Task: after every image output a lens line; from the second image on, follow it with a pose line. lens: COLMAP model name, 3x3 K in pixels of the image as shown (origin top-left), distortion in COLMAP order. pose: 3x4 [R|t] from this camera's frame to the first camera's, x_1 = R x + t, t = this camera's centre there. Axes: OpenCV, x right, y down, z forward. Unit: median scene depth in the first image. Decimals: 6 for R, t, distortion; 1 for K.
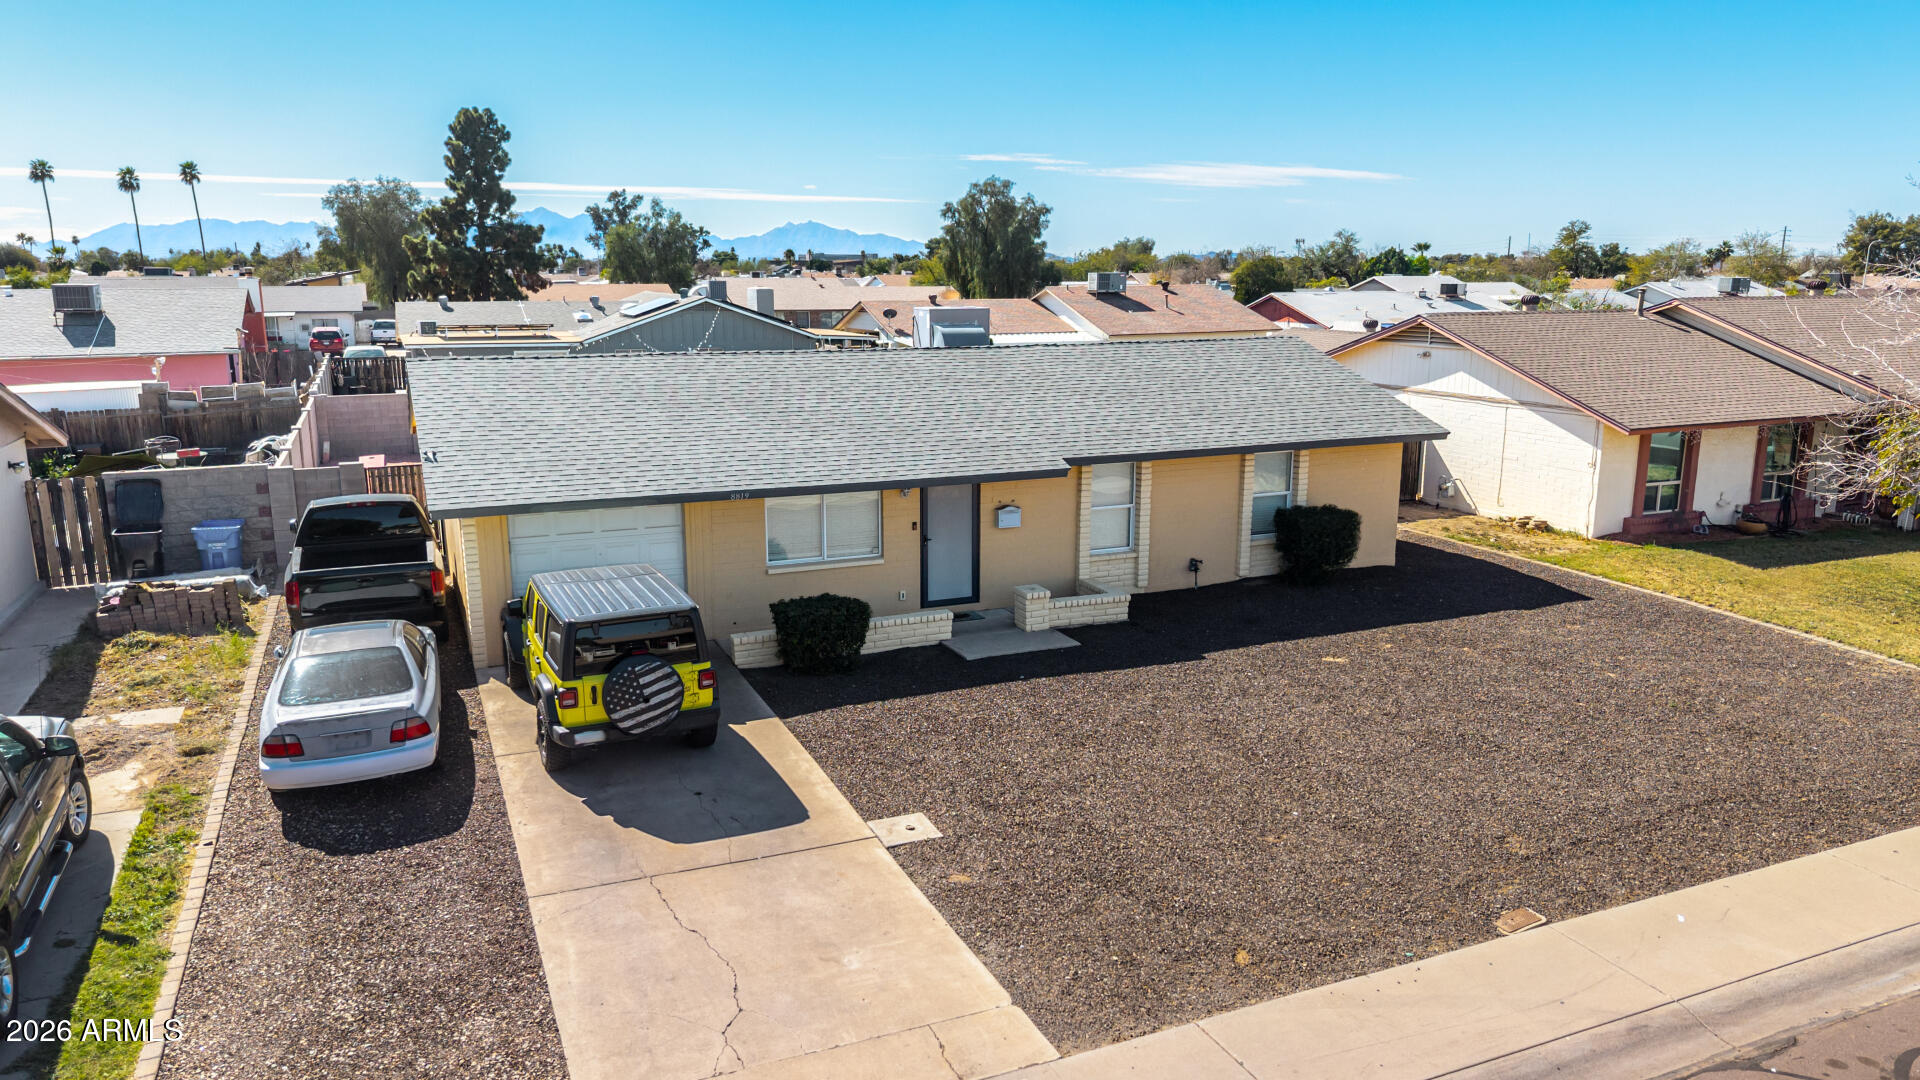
lens RADIAL K [[1288.8, 0, 972.6], [0, 1288.8, 541.4], [0, 0, 1]] dist [0.027919, -0.031615]
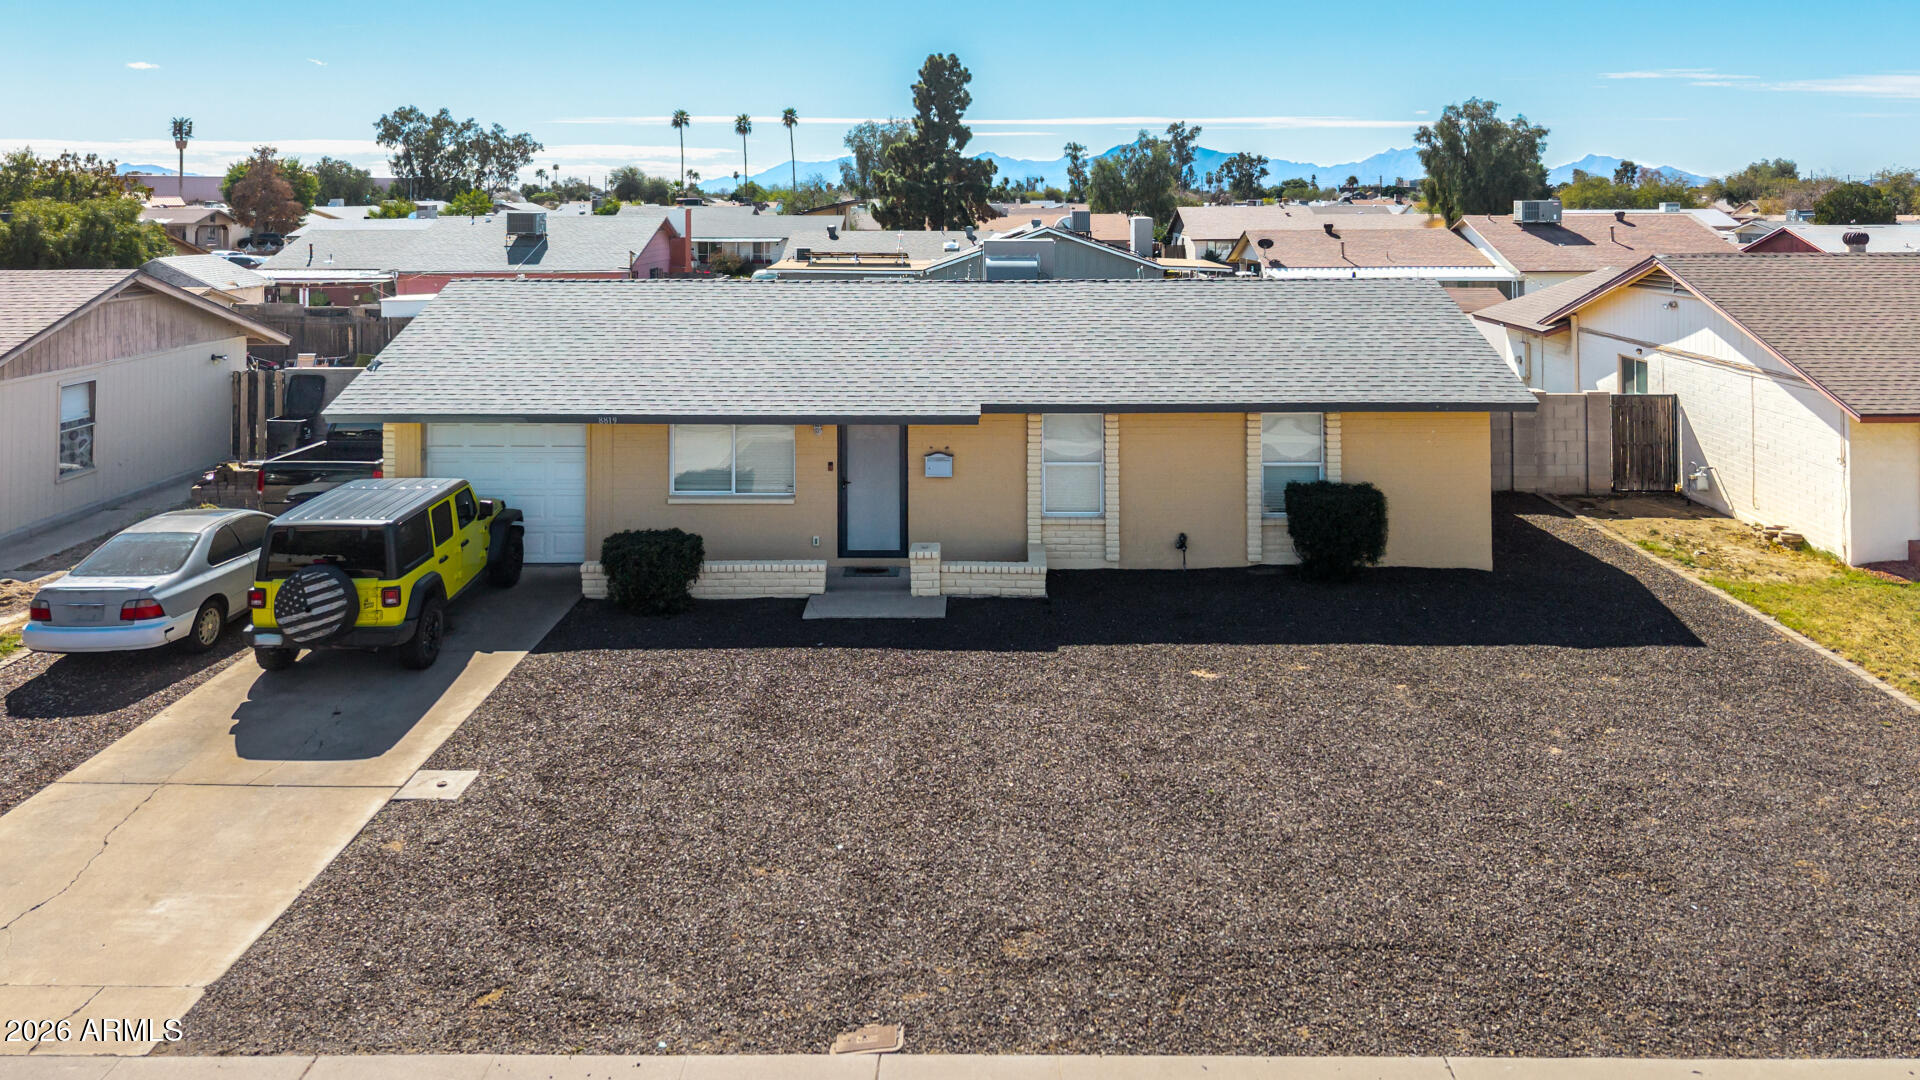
lens RADIAL K [[1351.1, 0, 1011.6], [0, 1351.1, 196.7], [0, 0, 1]] dist [-0.001019, 0.000486]
pose [[0.915250, -0.000643, -0.402885, 0.440481], [-0.082864, 0.978319, -0.189806, -0.026290], [0.394272, 0.207105, 0.895353, 0.117823]]
